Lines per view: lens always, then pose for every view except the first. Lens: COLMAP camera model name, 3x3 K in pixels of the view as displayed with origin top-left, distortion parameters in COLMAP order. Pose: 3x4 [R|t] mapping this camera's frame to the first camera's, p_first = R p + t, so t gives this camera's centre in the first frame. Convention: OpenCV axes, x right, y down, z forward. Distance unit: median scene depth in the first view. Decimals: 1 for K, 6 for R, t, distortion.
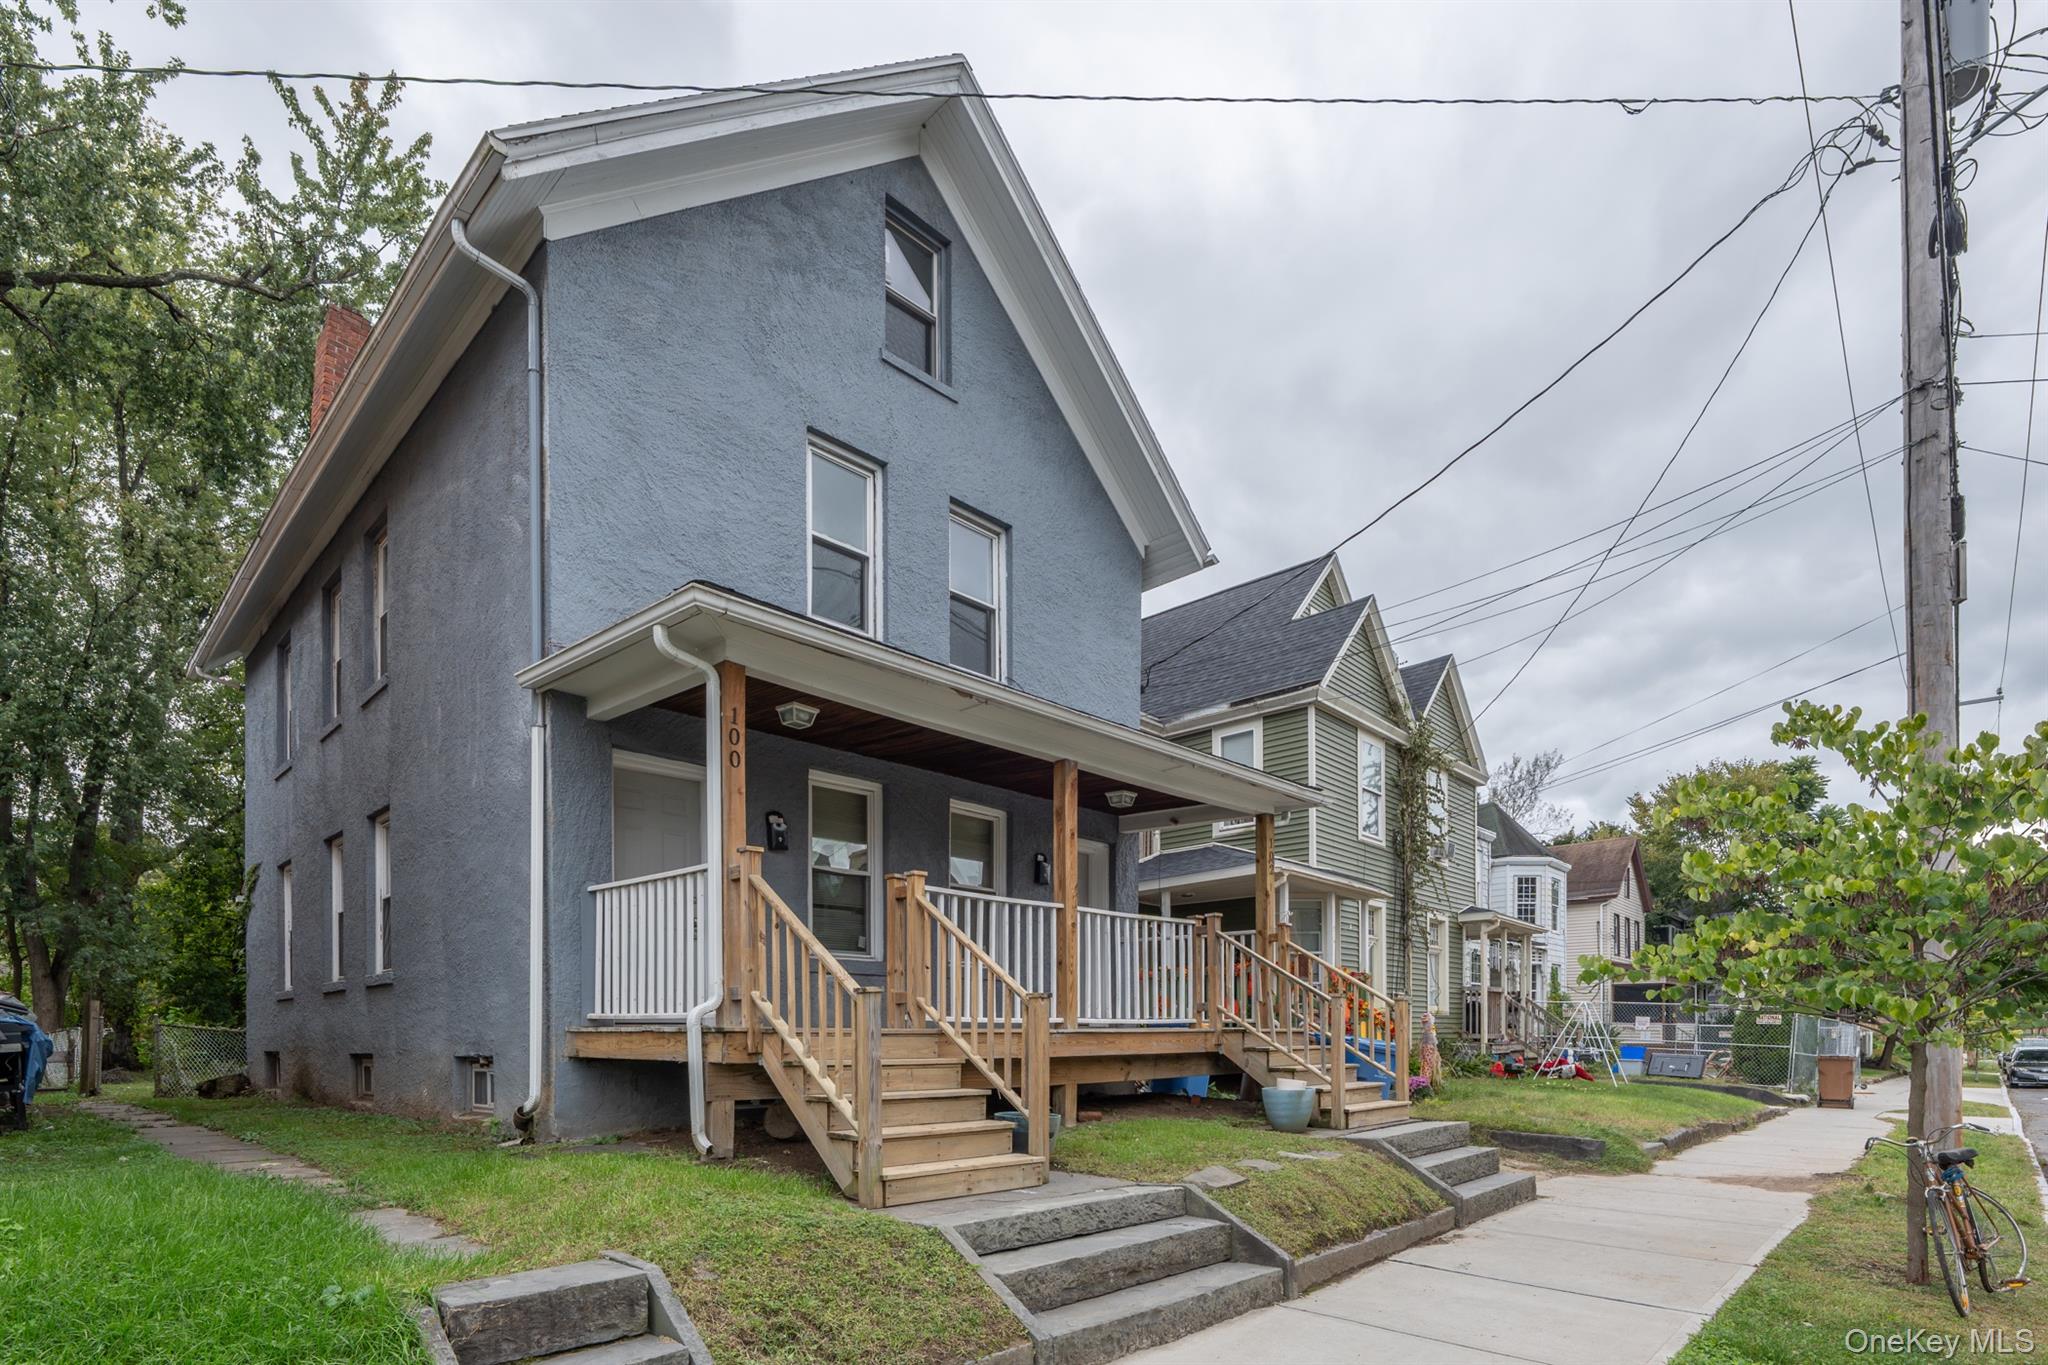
lens RADIAL K [[1073.3, 0, 980.9], [0, 1073.3, 688.2], [0, 0, 1]] dist [-0.000106, 0.032718]
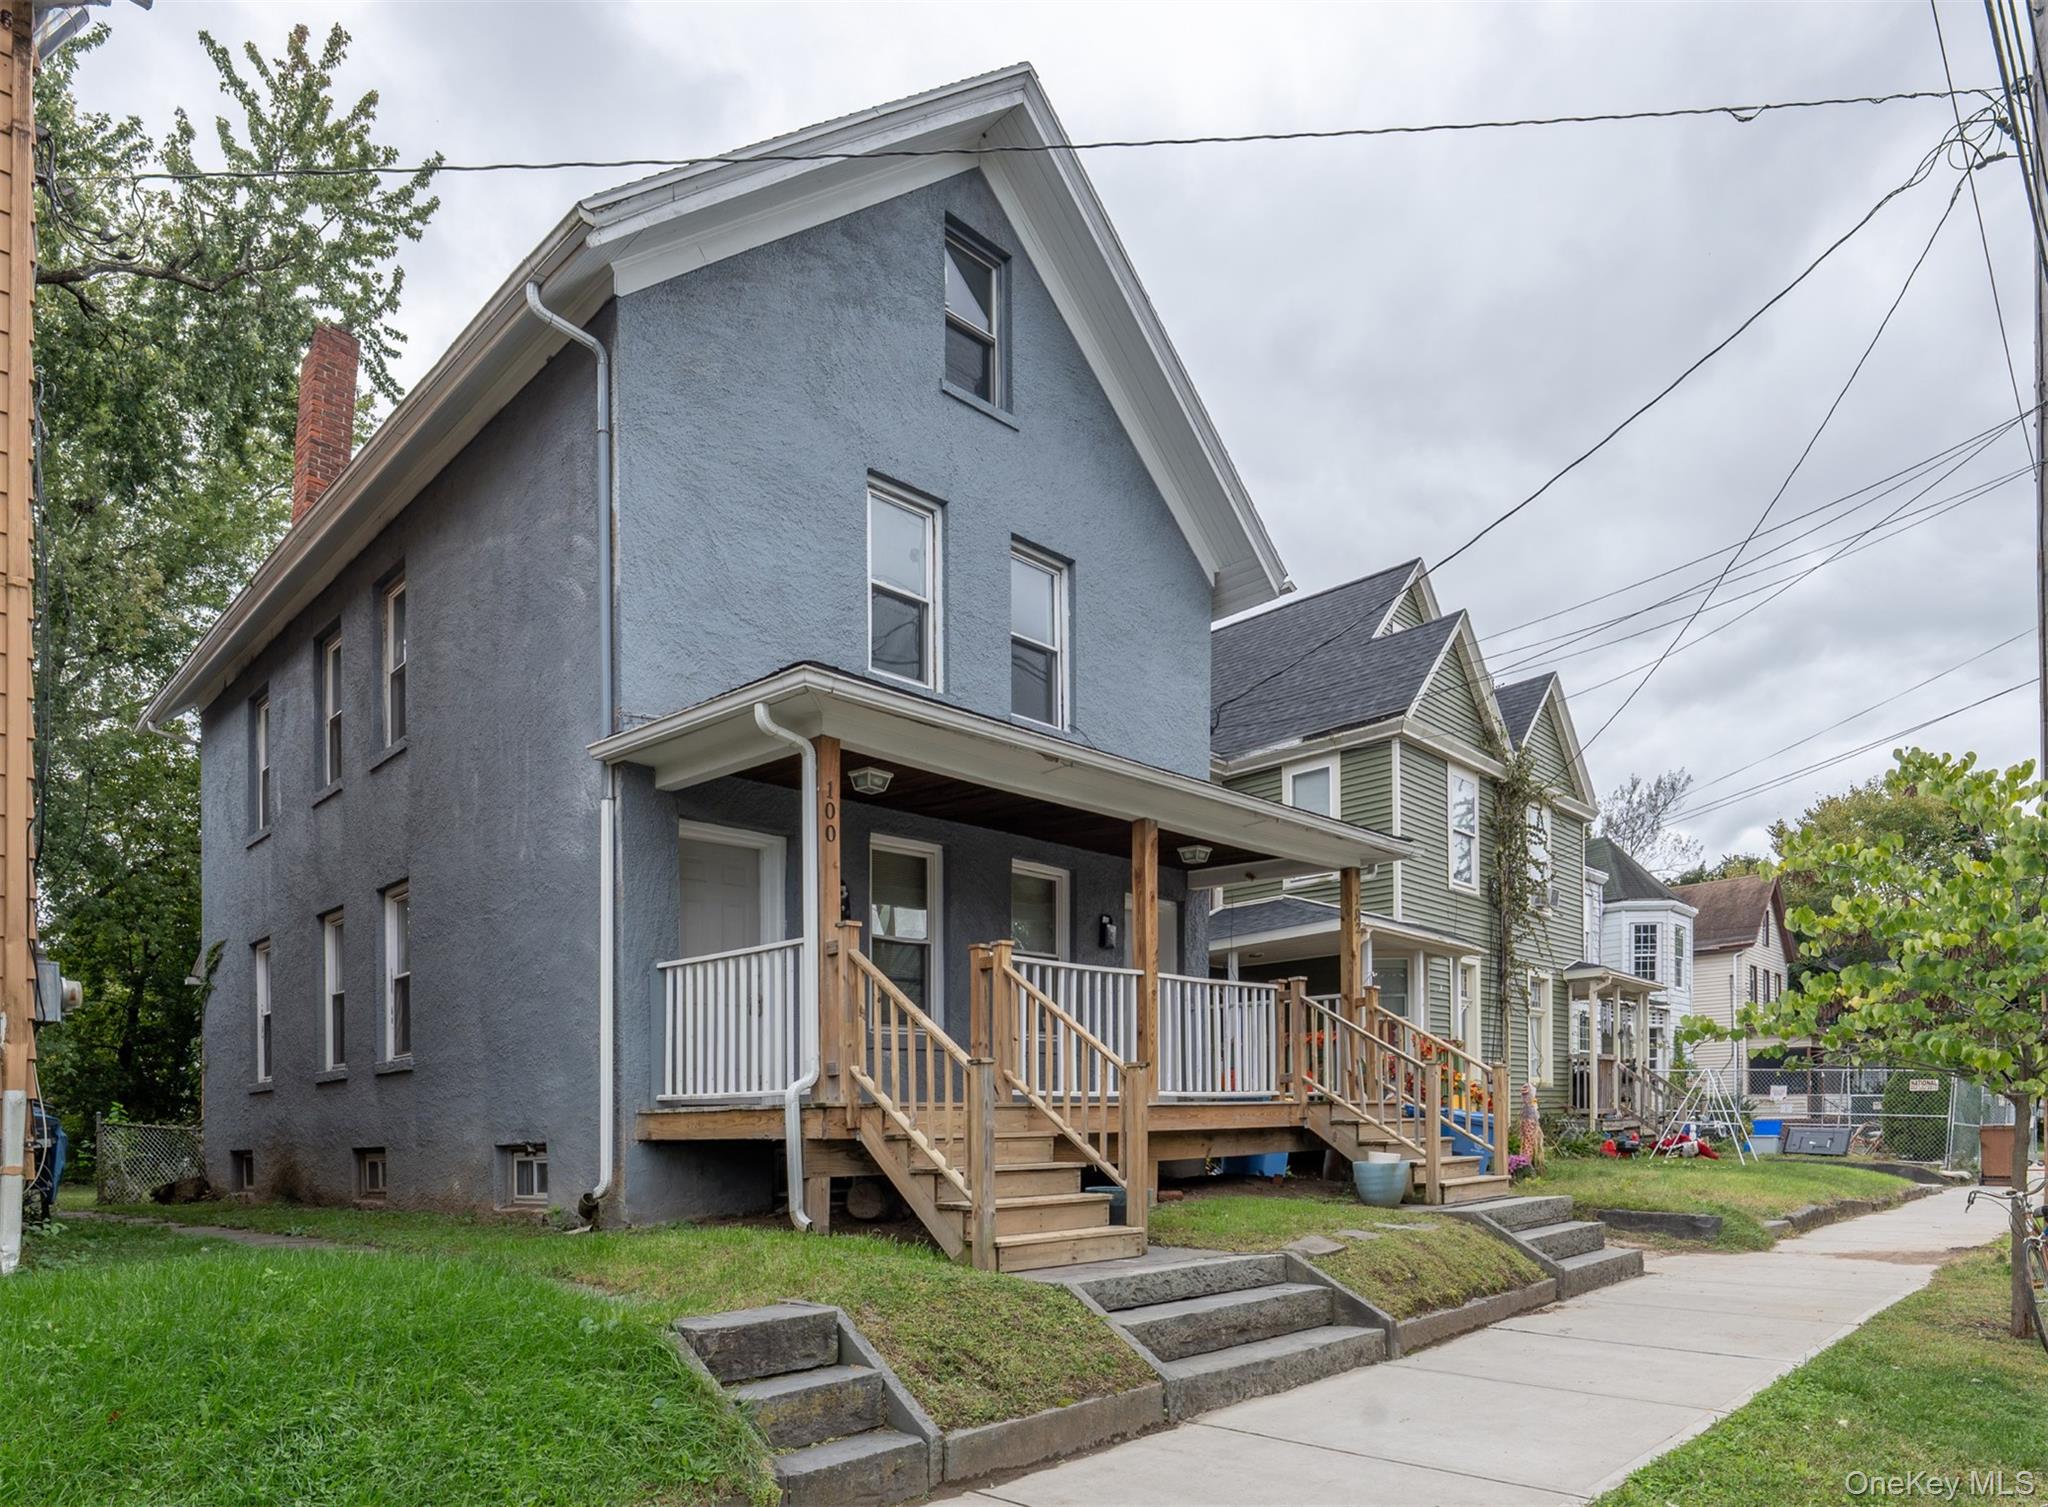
lens RADIAL K [[1282.9, 0, 1024.0], [0, 1282.9, 753.5], [0, 0, 1]] dist [0.017906, 0.022499]
pose [[0.999669, -0.015097, 0.020828, -0.049202], [0.014405, 0.999352, 0.032981, -0.028924], [-0.021312, -0.032670, 0.999239, -0.119390]]
